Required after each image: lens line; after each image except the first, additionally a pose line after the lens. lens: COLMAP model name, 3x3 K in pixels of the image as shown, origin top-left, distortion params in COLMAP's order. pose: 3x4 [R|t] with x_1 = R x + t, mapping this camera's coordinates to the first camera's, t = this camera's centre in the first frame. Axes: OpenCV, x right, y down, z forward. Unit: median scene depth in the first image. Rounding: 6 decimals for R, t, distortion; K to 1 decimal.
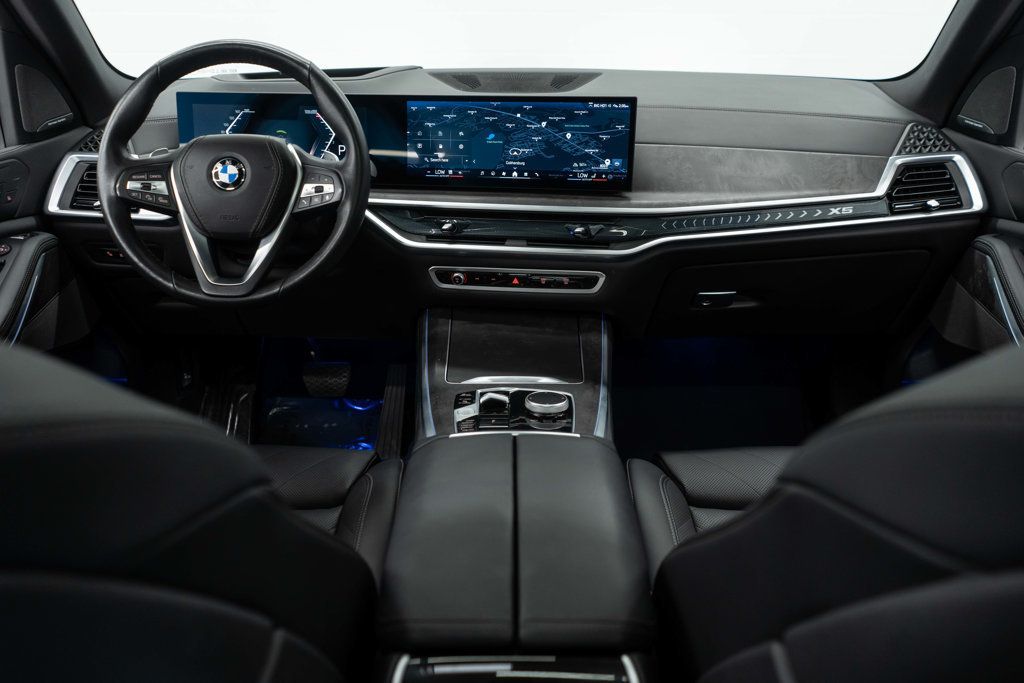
lens RADIAL K [[807.9, 0, 515.5], [0, 807.9, 344.2], [0, 0, 1]] dist [-0.020186, 0.004512]
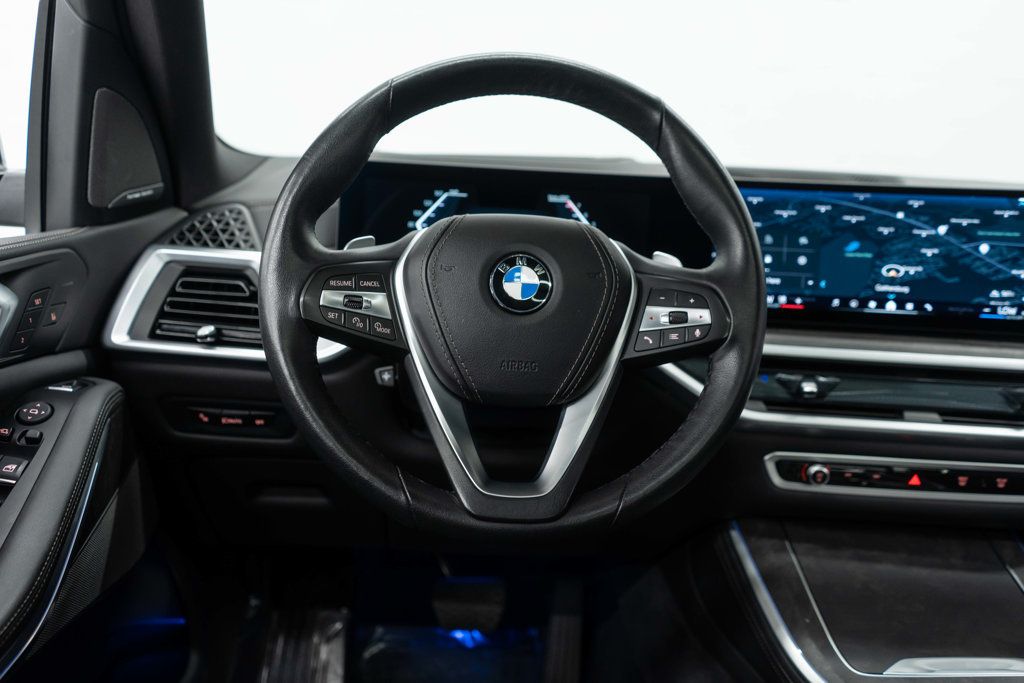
lens RADIAL K [[807.9, 0, 509.7], [0, 807.9, 335.6], [0, 0, 1]] dist [-0.020186, 0.004512]
pose [[0.996585, 0.027684, 0.077789, -0.350520], [-0.012581, 0.982028, -0.188313, -0.067676], [-0.081605, 0.186691, 0.979024, 0.424106]]
